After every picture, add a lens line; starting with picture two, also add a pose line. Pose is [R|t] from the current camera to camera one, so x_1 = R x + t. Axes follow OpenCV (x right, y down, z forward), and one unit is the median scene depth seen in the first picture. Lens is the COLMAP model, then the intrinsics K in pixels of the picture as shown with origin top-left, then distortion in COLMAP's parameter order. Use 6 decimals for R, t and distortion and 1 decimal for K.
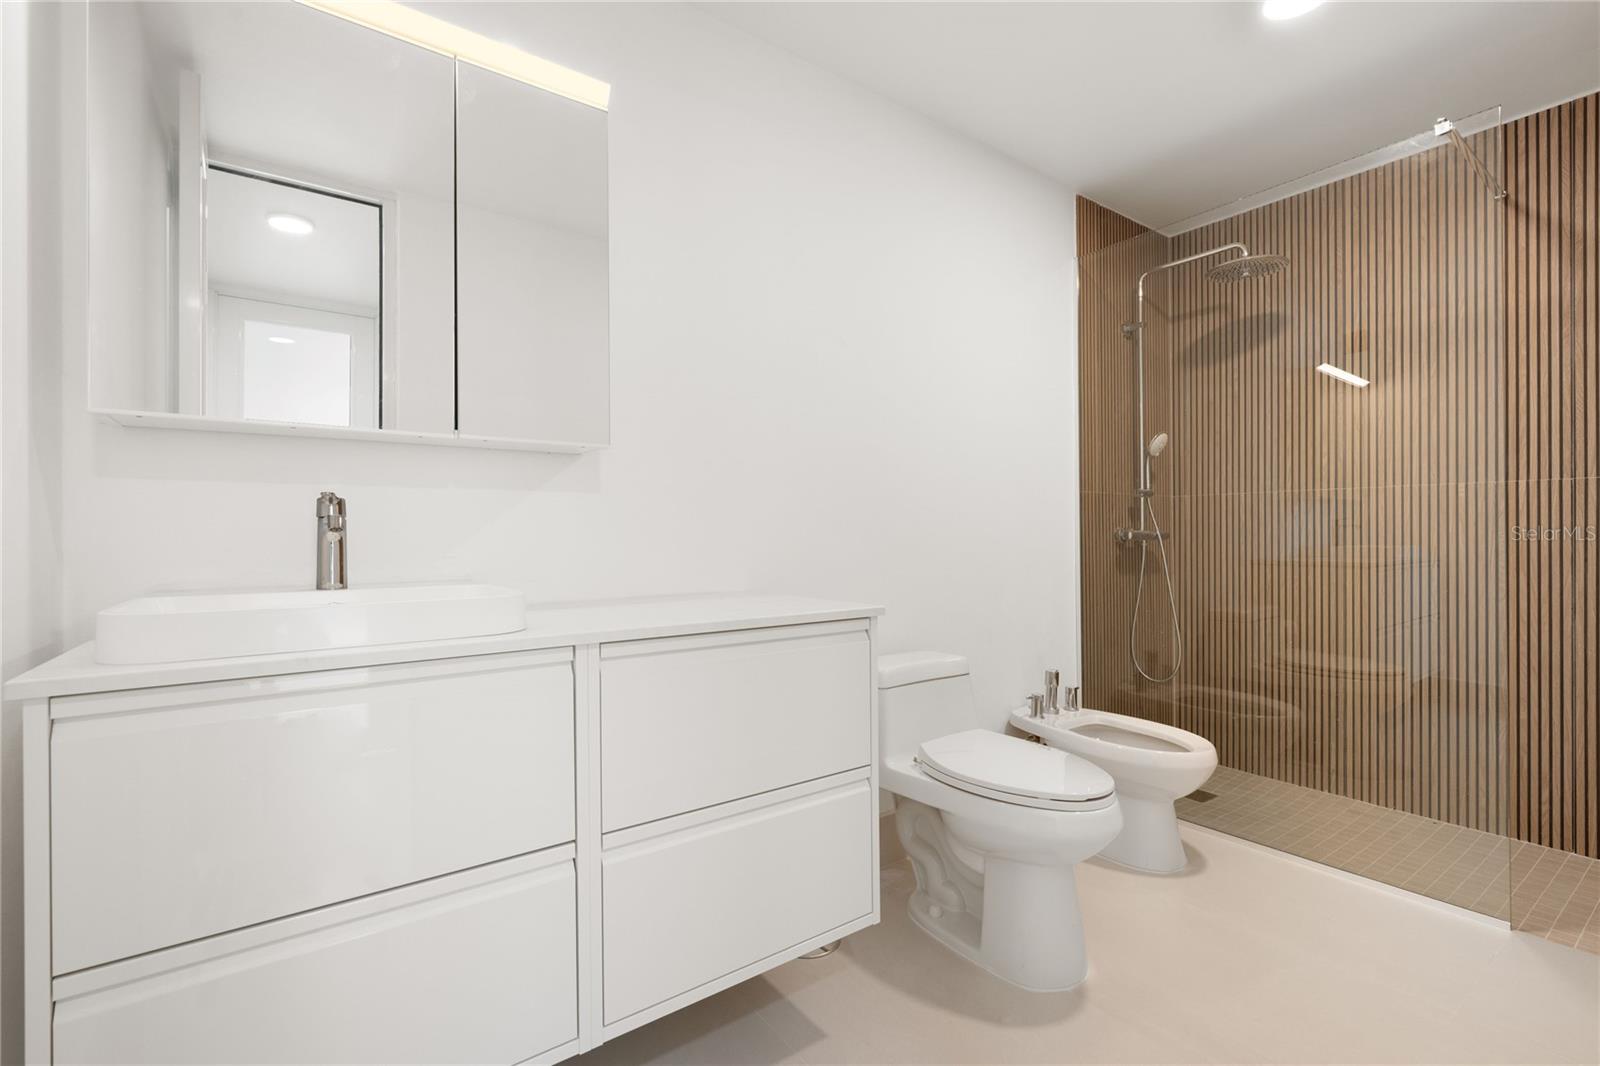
lens RADIAL K [[704.2, 0, 793.2], [0, 704.2, 532.2], [0, 0, 1]] dist [0.003179, 0.000533]
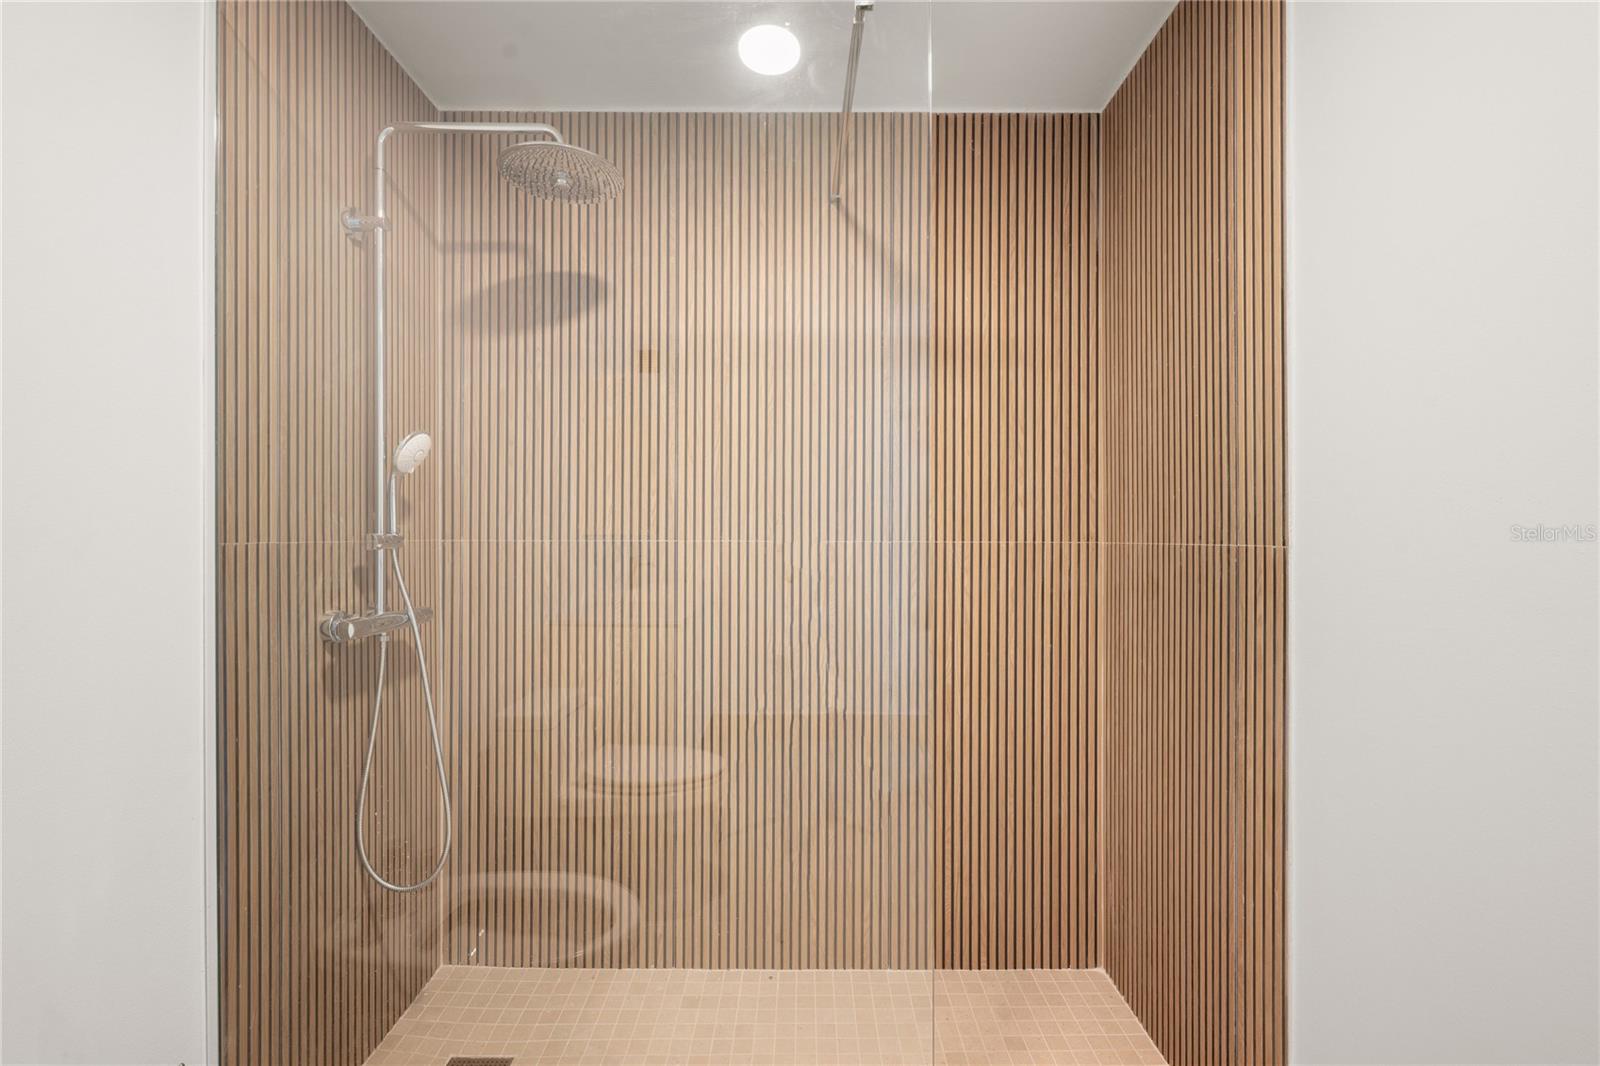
lens RADIAL K [[666.5, 0, 800.4], [0, 666.5, 529.1], [0, 0, 1]] dist [-0.007500, 0.000927]
pose [[0.563964, 0.005830, 0.825779, 0.266404], [-0.006039, 0.999977, -0.002935, -0.066442], [-0.825777, -0.003331, 0.563987, 0.468490]]
